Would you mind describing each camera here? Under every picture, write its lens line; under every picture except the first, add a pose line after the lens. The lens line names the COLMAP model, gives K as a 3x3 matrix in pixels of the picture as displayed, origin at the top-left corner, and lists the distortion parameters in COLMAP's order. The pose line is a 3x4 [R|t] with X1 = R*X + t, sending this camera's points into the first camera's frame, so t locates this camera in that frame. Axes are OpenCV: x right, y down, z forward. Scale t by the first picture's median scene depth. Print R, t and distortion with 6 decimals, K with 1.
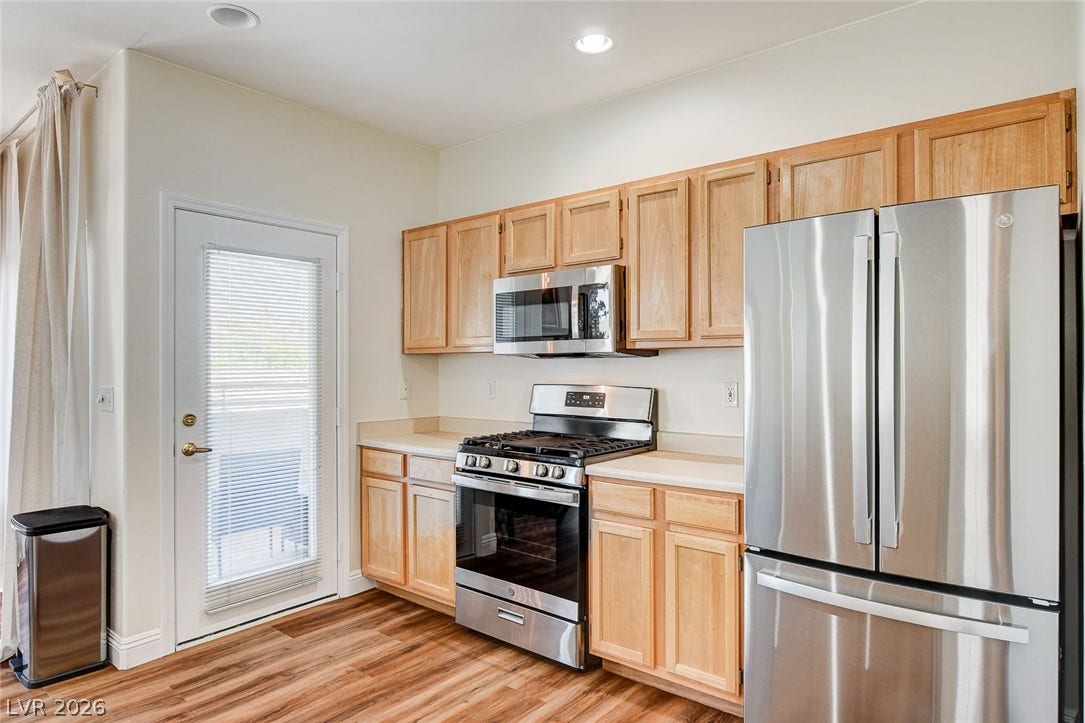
lens RADIAL K [[646.7, 0, 537.9], [0, 646.7, 362.7], [0, 0, 1]] dist [-0.006067, 0.000528]
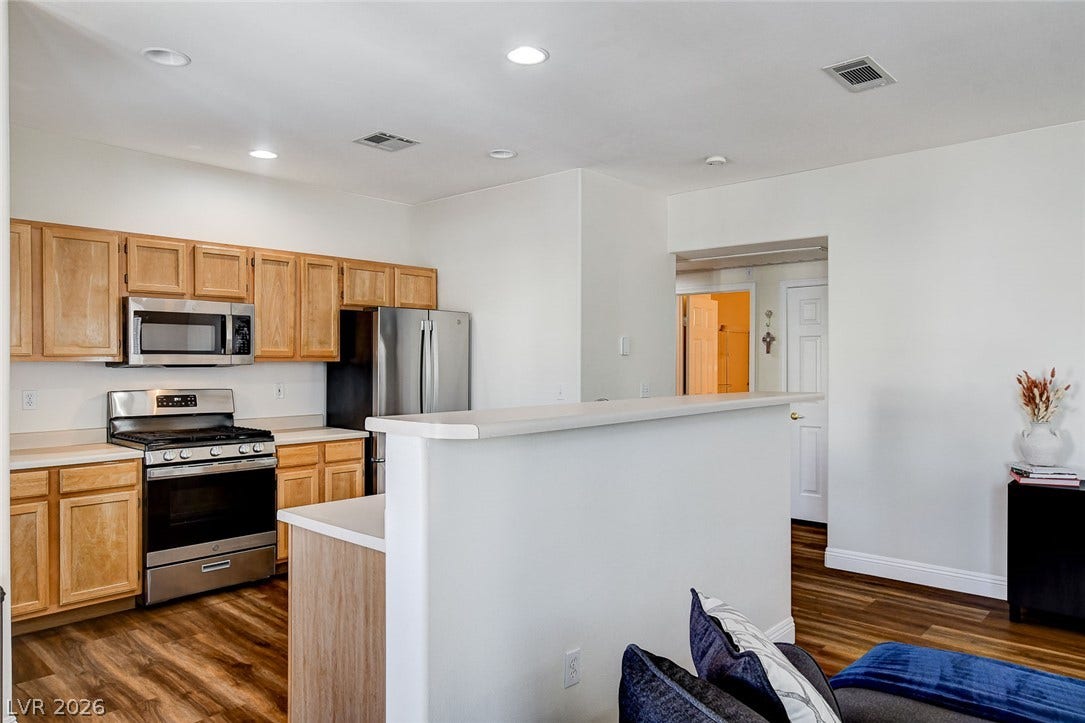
lens RADIAL K [[746.3, 0, 541.6], [0, 746.3, 363.7], [0, 0, 1]] dist [0.007722, 0.007382]
pose [[0.045462, -0.001519, 0.998965, -1.489294], [-0.004539, 0.999988, 0.001727, -0.022582], [-0.998956, -0.004613, 0.045454, 0.270302]]
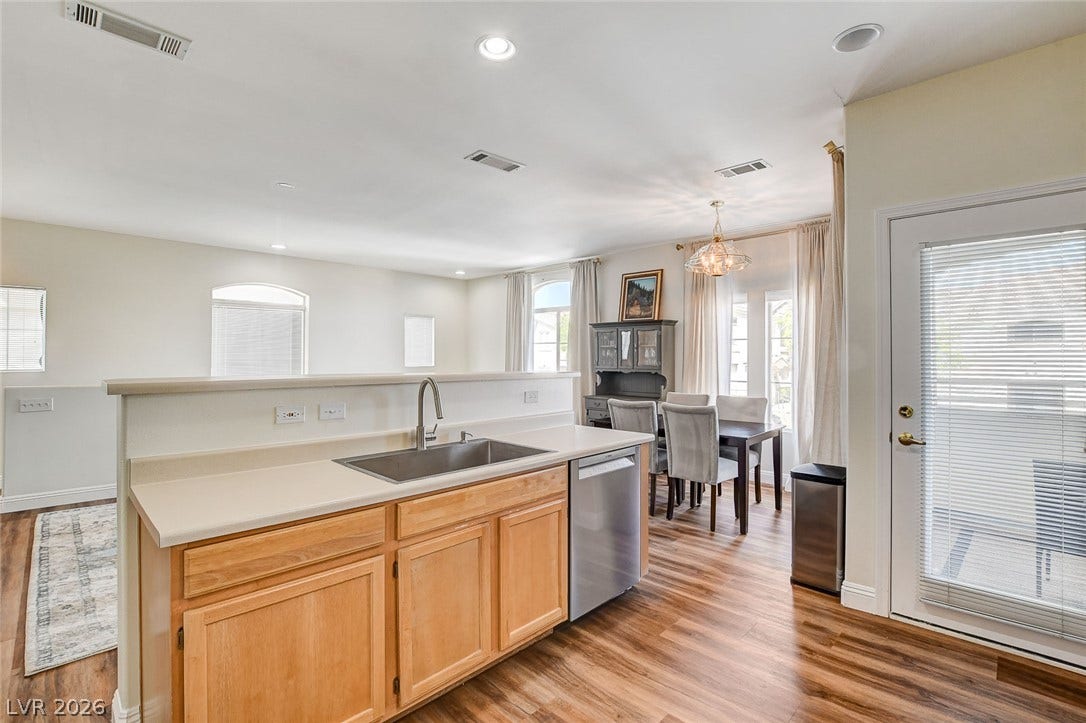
lens RADIAL K [[493.3, 0, 545.2], [0, 493.3, 351.7], [0, 0, 1]] dist [-0.009783, -0.002091]
pose [[-0.072928, -0.009147, -0.997295, 0.328285], [0.000250, 0.999958, -0.009189, -0.004172], [0.997337, -0.000920, -0.072923, 0.469251]]
